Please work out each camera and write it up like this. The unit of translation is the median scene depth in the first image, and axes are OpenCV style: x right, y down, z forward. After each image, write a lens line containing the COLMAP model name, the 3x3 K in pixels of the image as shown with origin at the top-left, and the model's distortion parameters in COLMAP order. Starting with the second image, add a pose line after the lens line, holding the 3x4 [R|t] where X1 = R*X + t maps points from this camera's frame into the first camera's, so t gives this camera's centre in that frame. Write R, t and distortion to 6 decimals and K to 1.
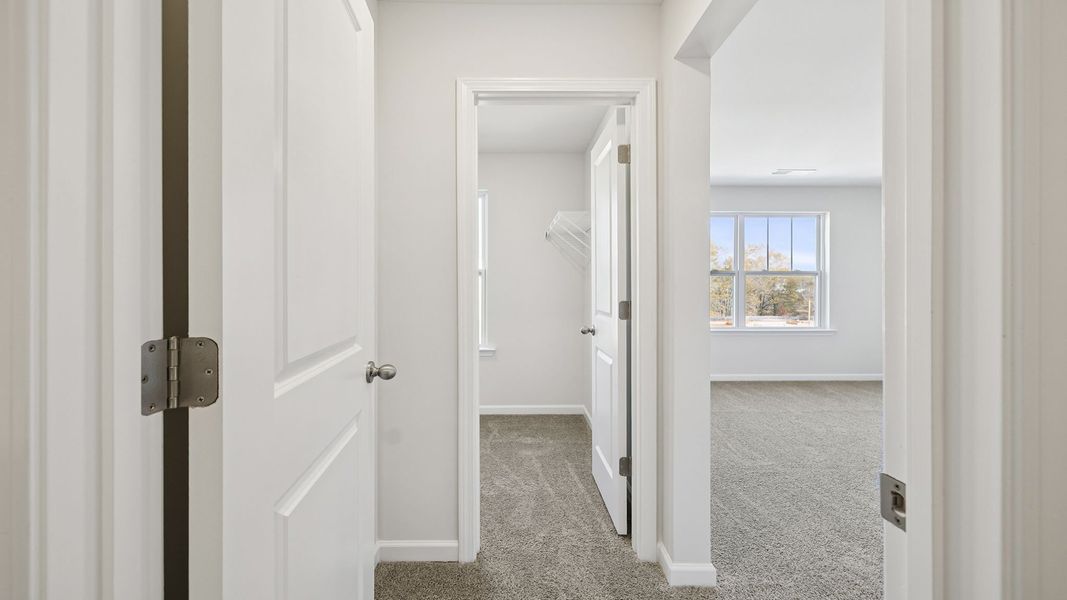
lens RADIAL K [[448.7, 0, 529.3], [0, 448.7, 289.0], [0, 0, 1]] dist [0.002312, 0.000487]
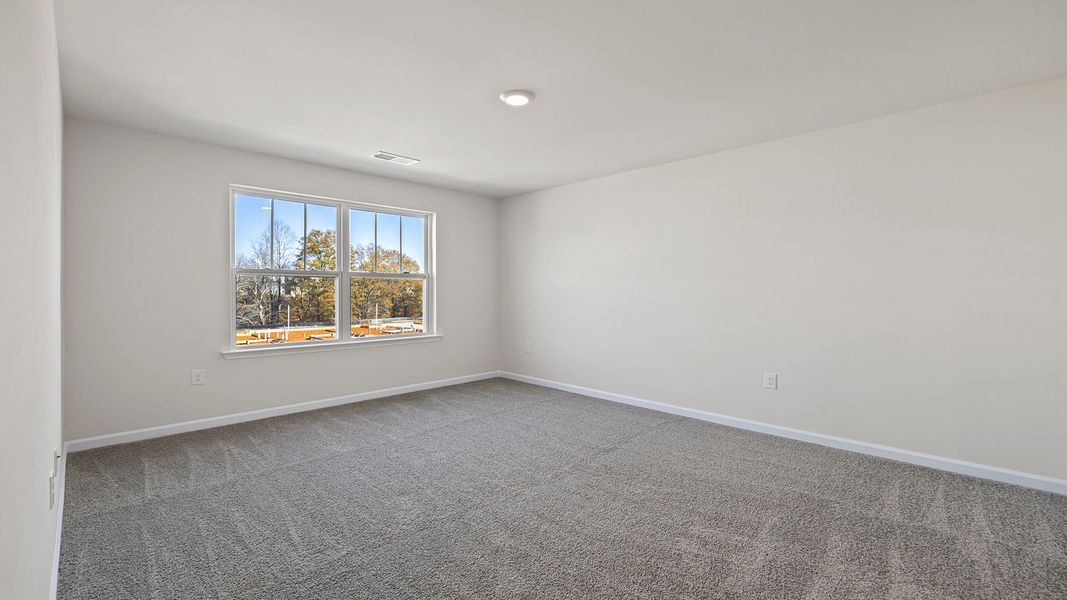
lens RADIAL K [[448.7, 0, 528.0], [0, 448.7, 295.6], [0, 0, 1]] dist [0.002312, 0.000487]
pose [[0.719932, -0.007143, 0.694007, 0.136667], [0.002801, 0.999969, 0.007387, -0.000814], [-0.694039, -0.003374, 0.719930, 0.163858]]
